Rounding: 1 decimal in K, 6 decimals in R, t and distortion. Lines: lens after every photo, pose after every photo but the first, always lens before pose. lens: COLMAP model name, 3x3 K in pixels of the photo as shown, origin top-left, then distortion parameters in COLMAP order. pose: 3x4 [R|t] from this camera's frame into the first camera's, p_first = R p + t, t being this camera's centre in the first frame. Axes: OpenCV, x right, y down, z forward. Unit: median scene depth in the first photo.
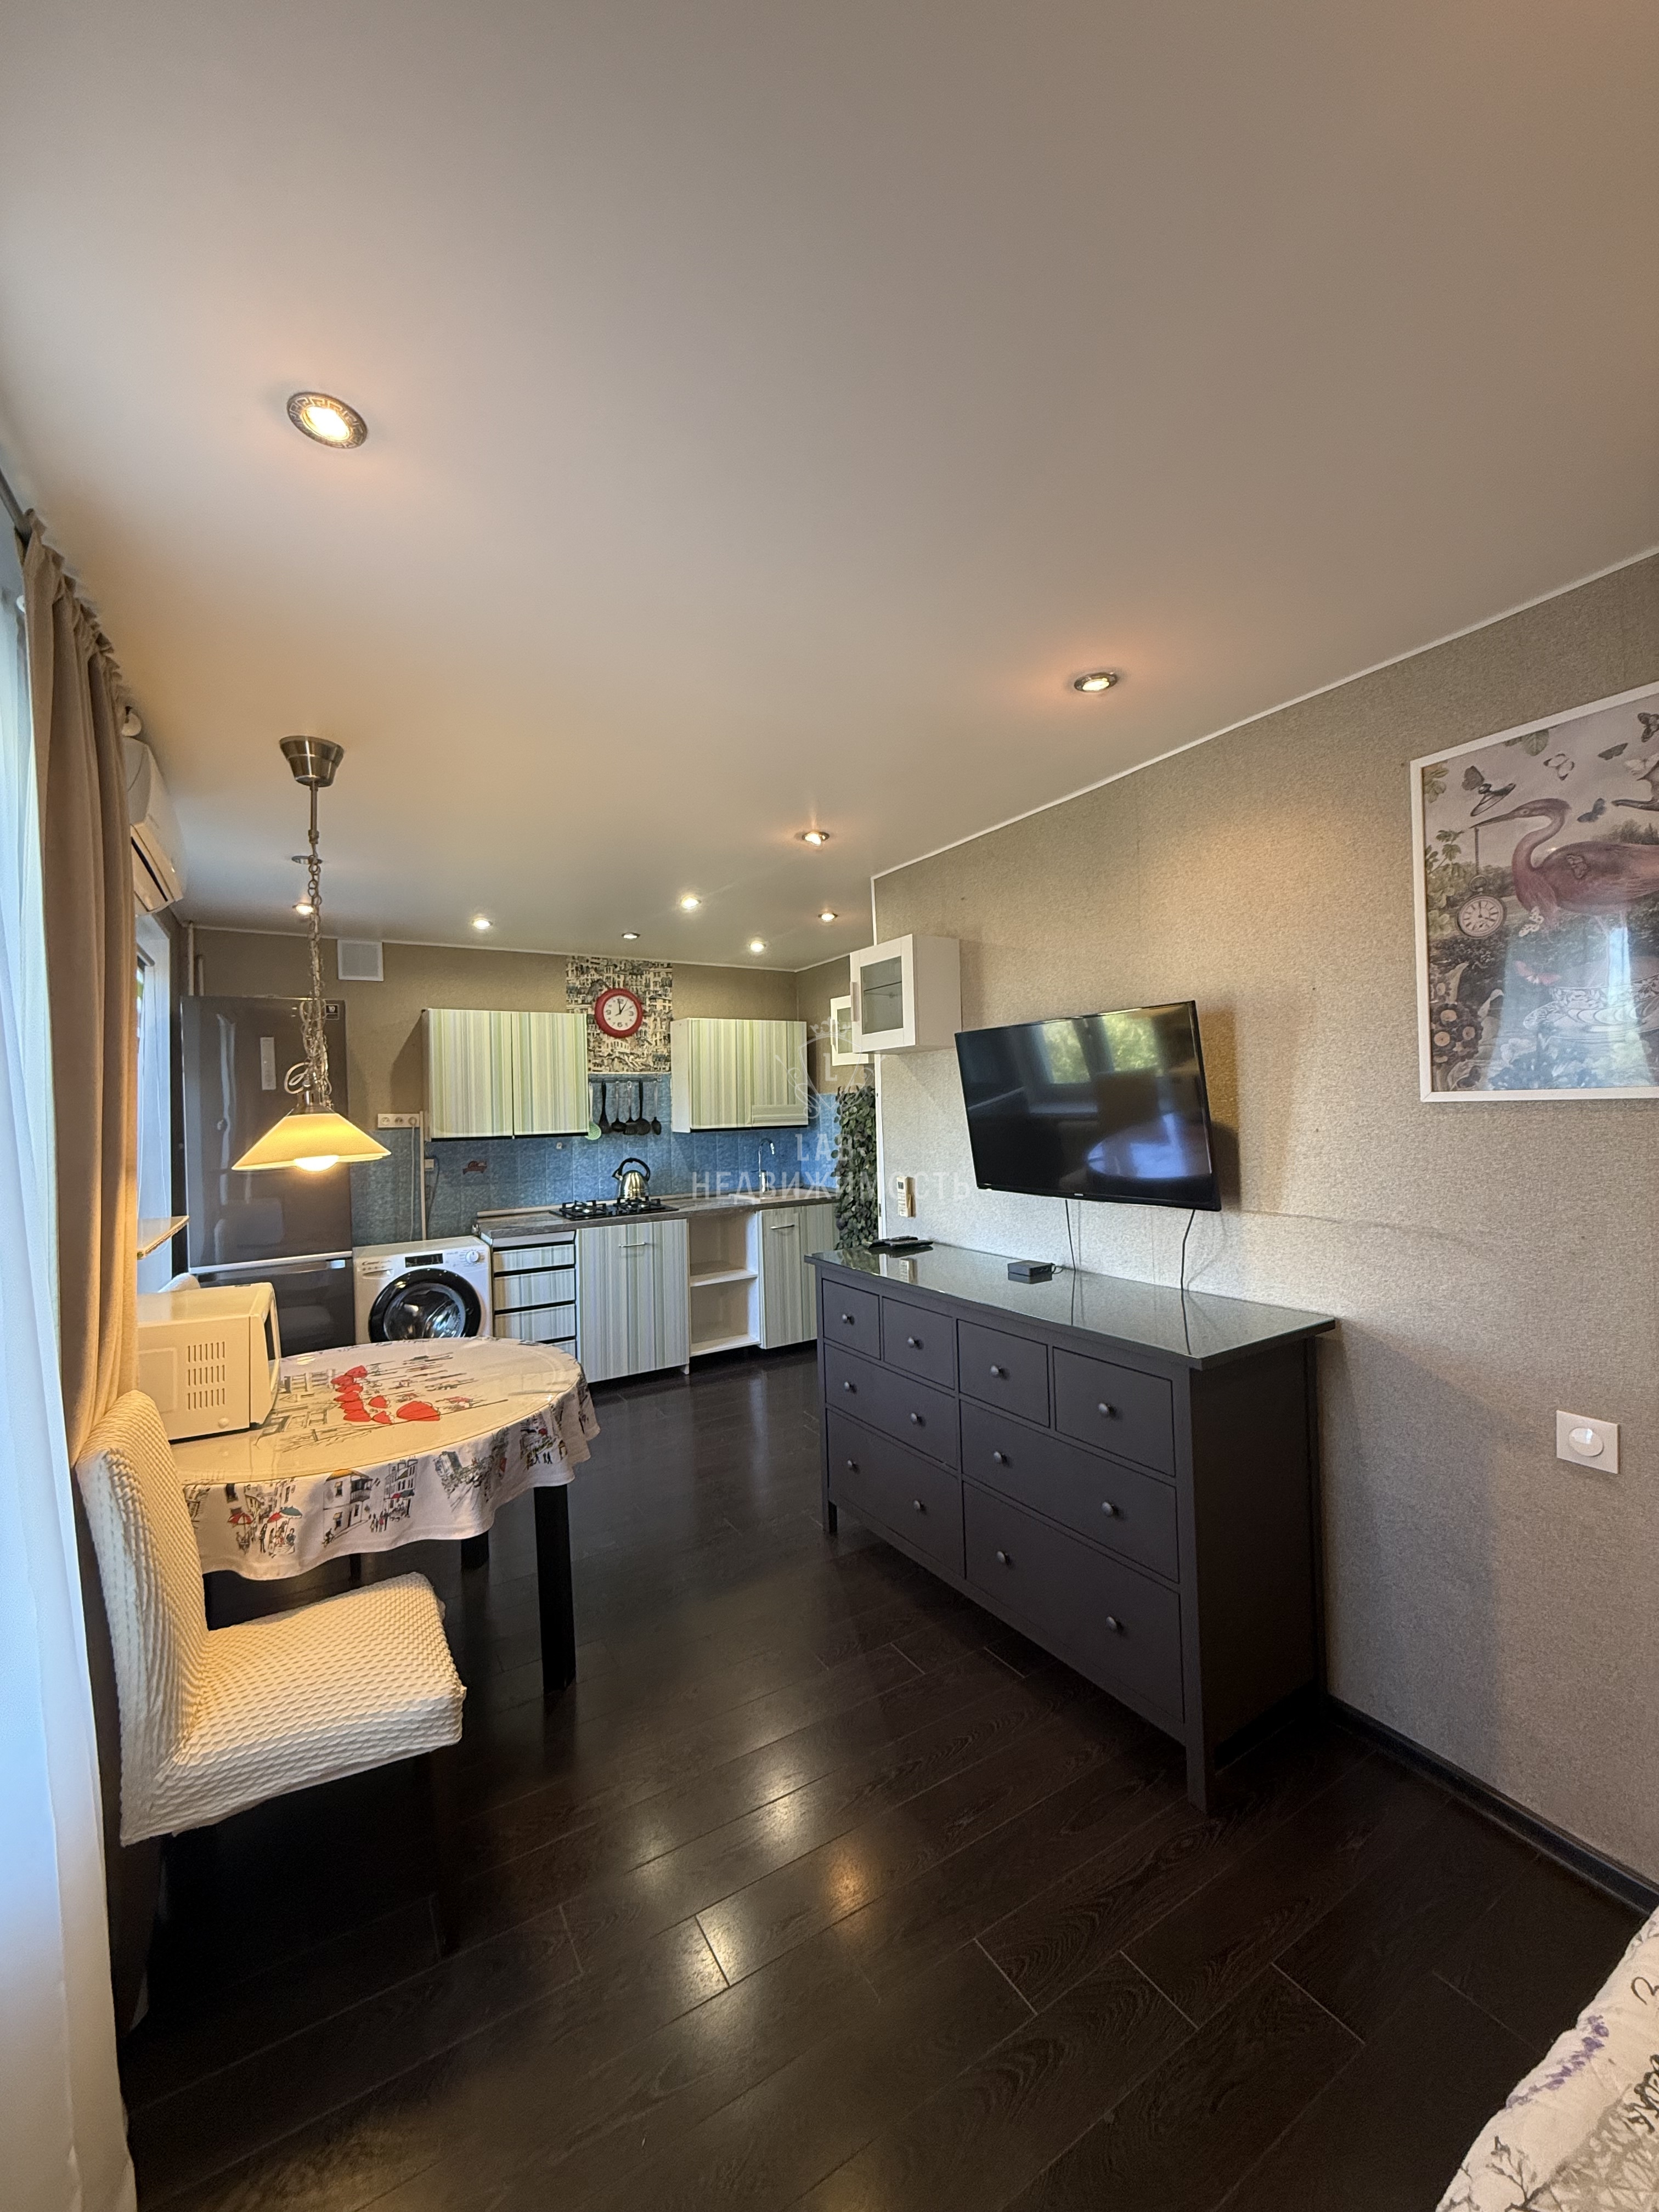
lens RADIAL K [[878.9, 0, 833.5], [0, 878.9, 1096.6], [0, 0, 1]] dist [0.000072, -0.000303]
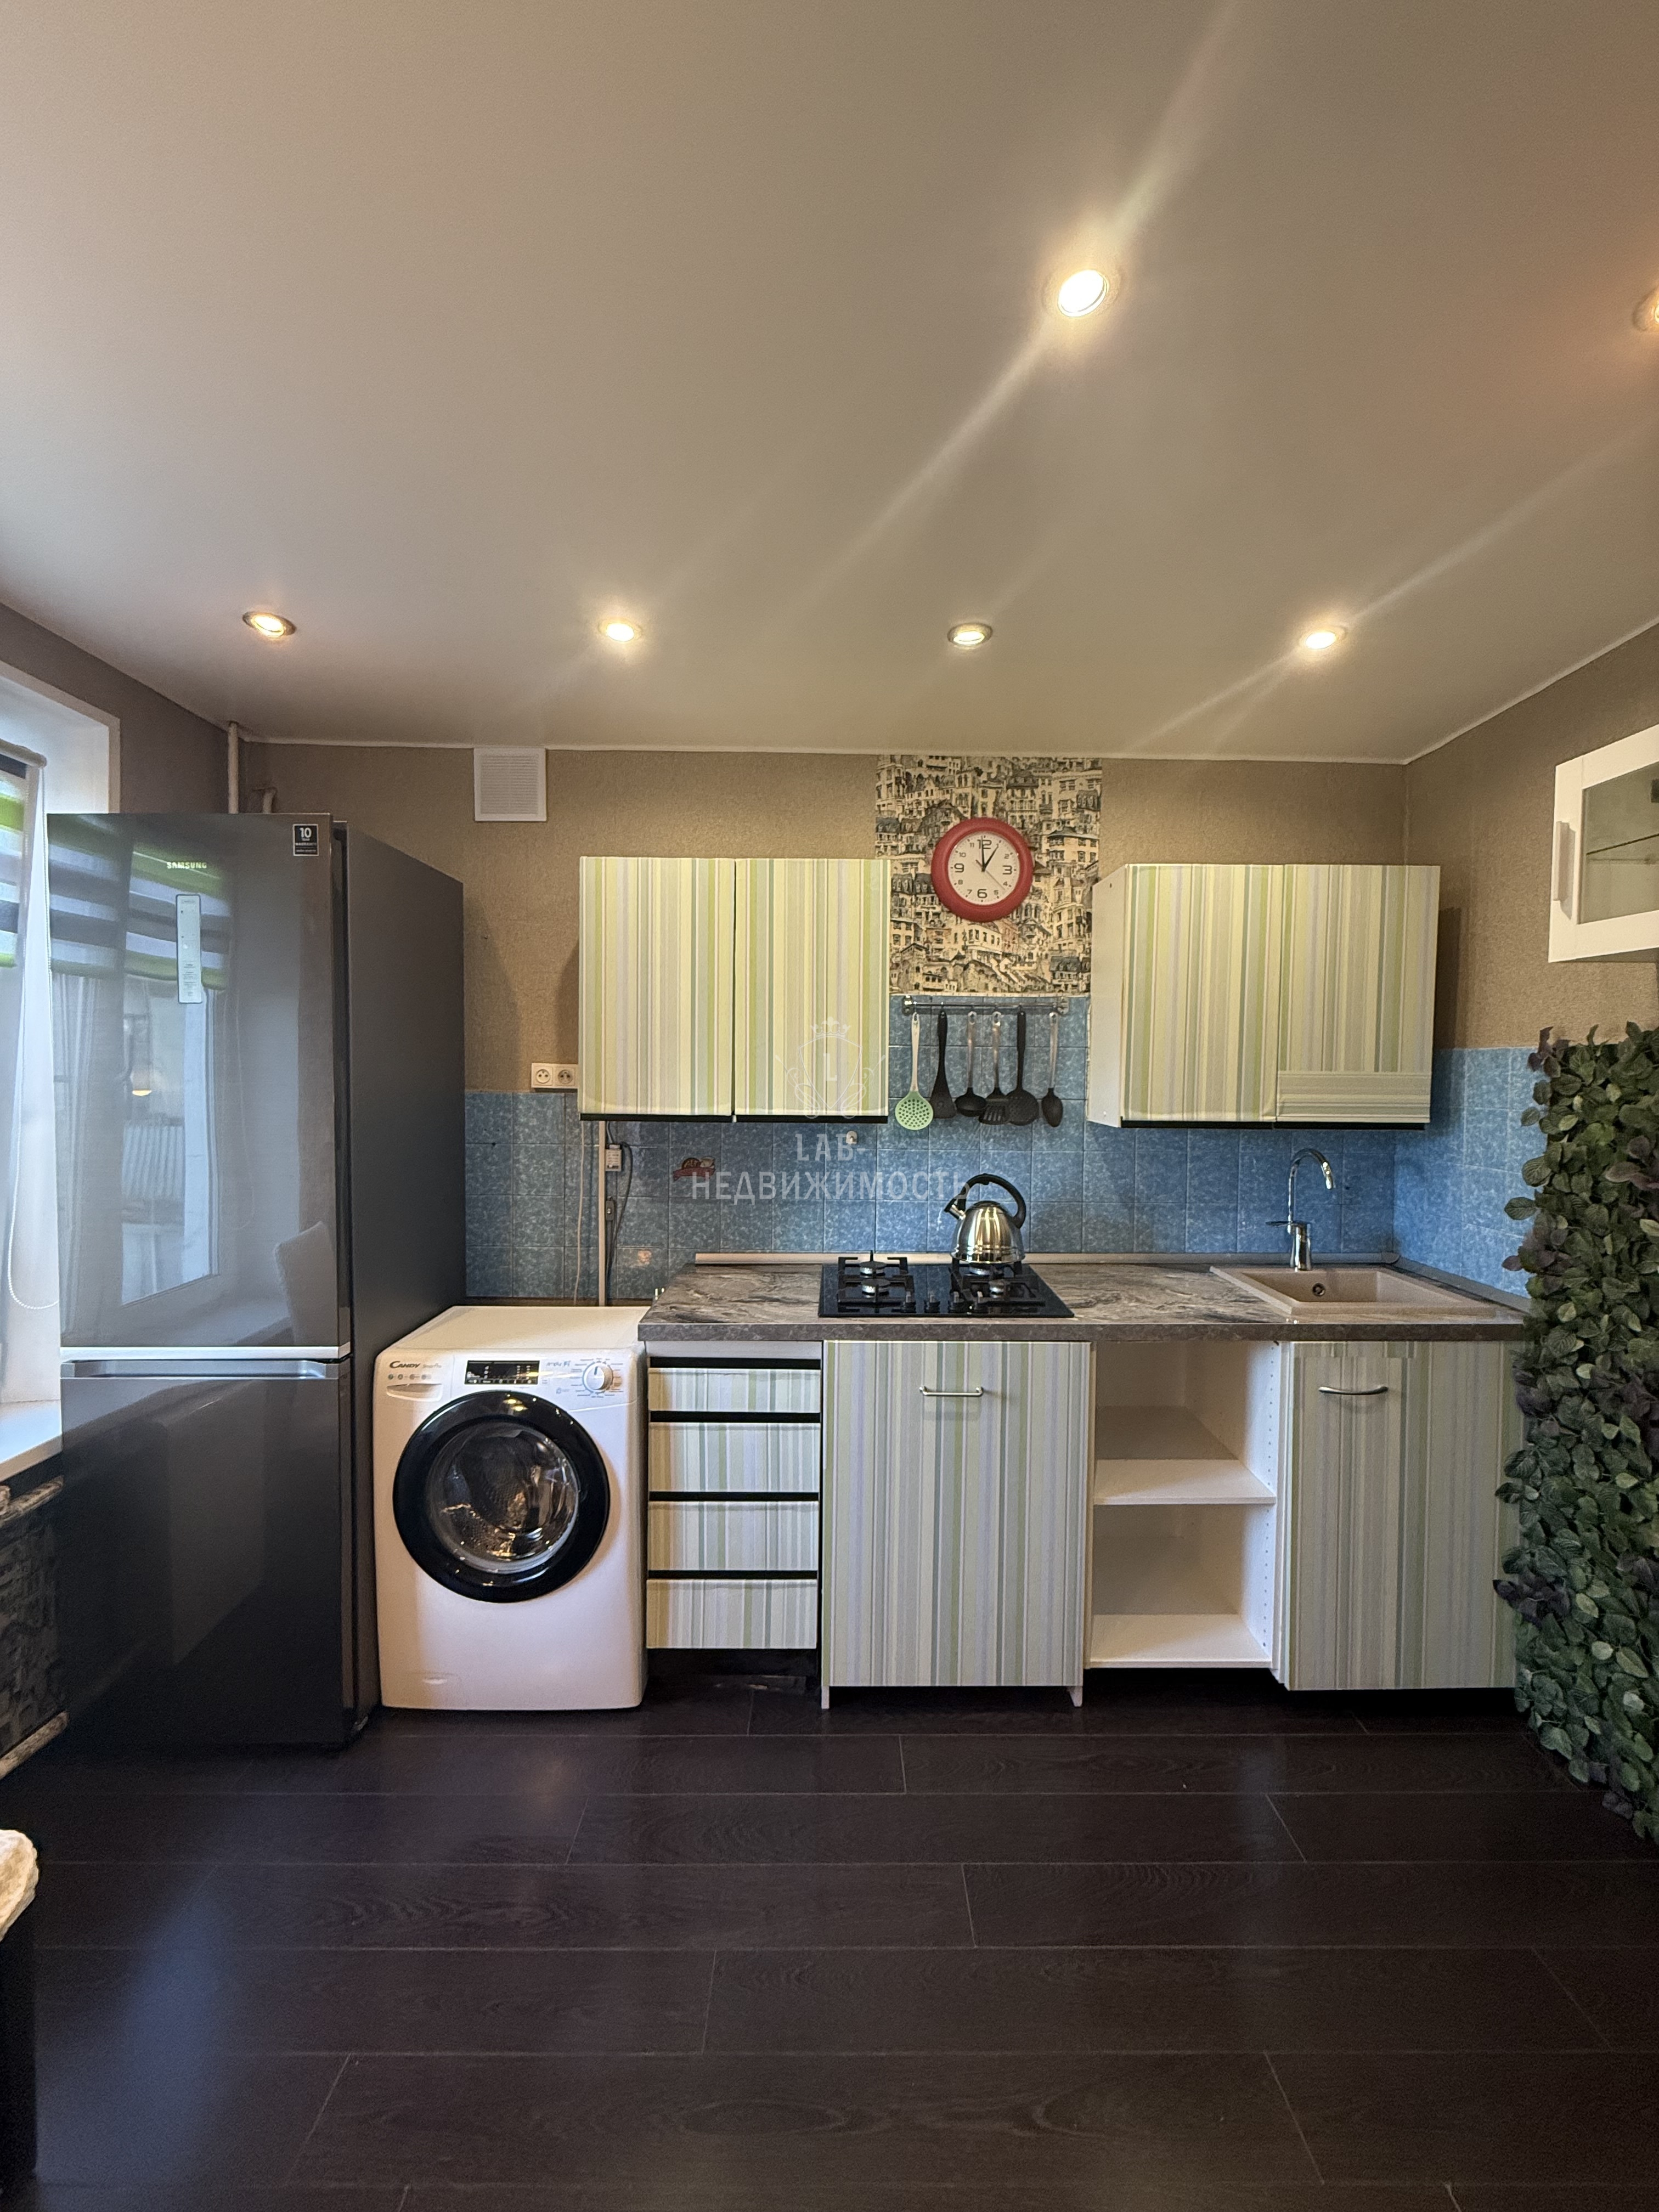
lens RADIAL K [[878.9, 0, 835.7], [0, 878.9, 1098.2], [0, 0, 1]] dist [0.000072, -0.000303]
pose [[0.855915, 0.049304, -0.514761, -0.111933], [-0.026825, 0.998337, 0.051018, 0.014483], [0.516420, -0.029859, 0.855815, 1.038769]]
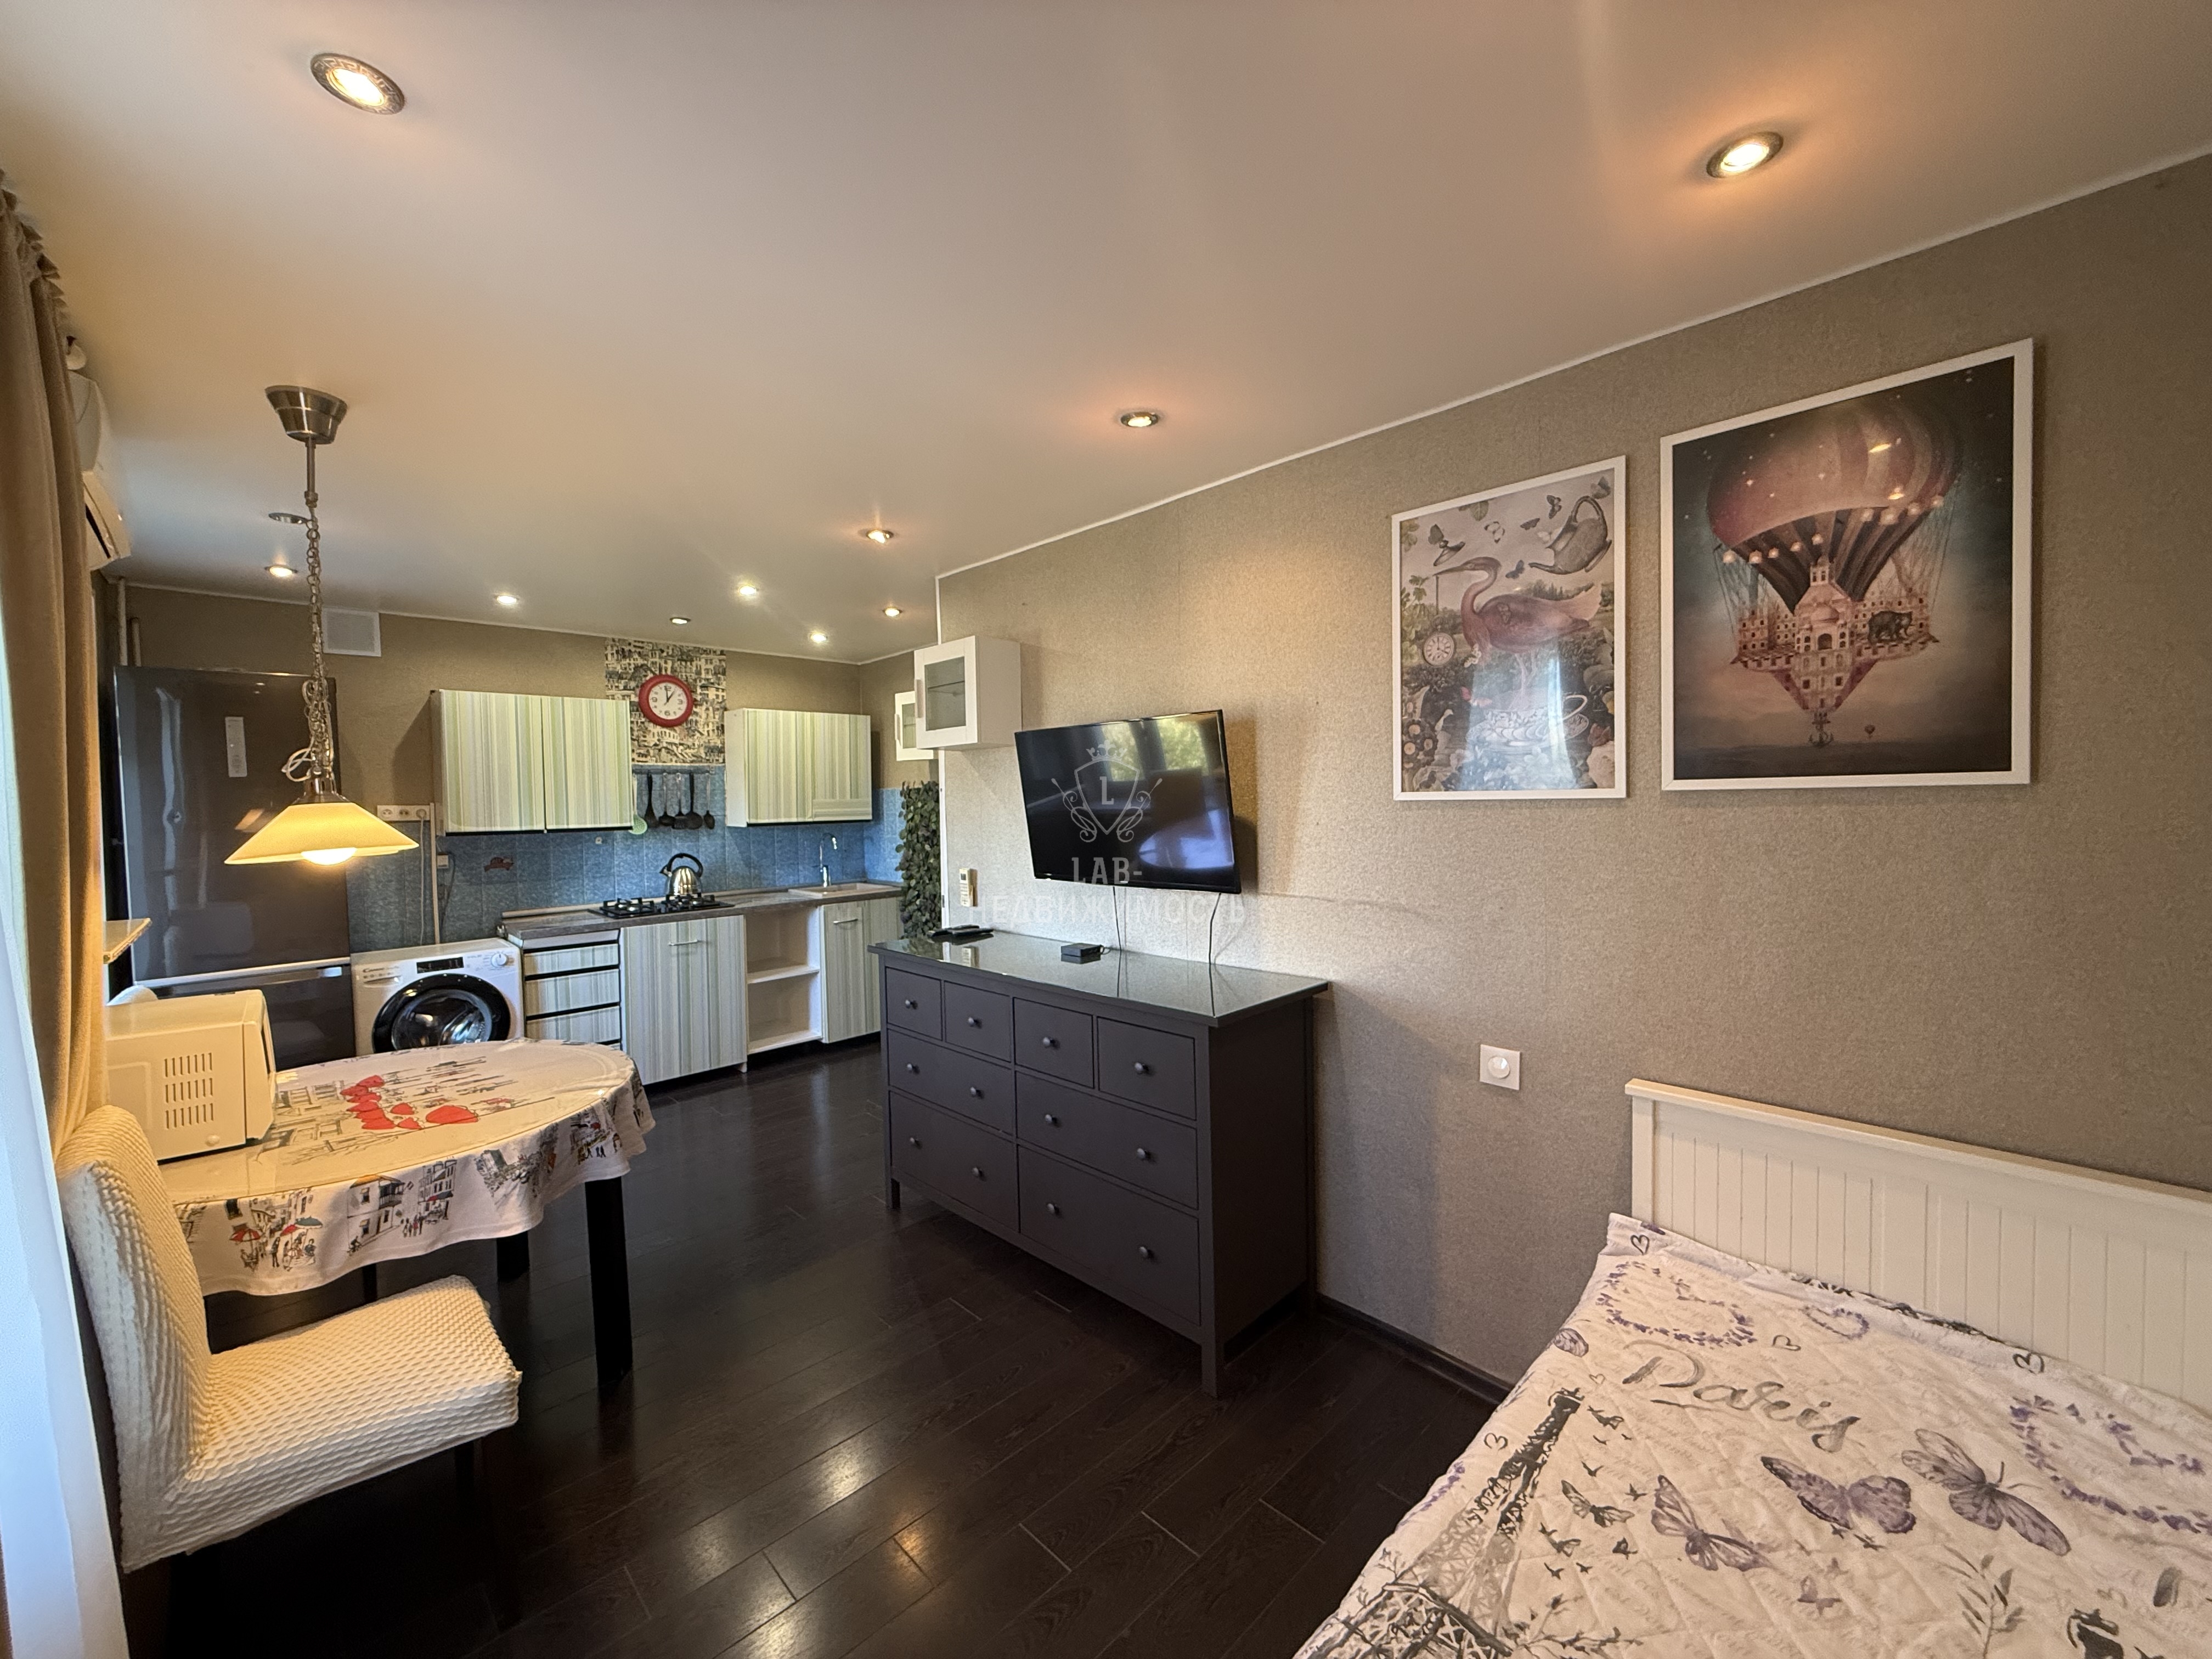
lens RADIAL K [[878.9, 0, 1097.3], [0, 878.9, 824.1], [0, 0, 1]] dist [0.000072, -0.000303]
pose [[0.975466, 0.002252, 0.220137, 0.002093], [-0.010082, 0.999355, 0.034454, 0.000719], [-0.219918, -0.035828, 0.974860, -0.062861]]
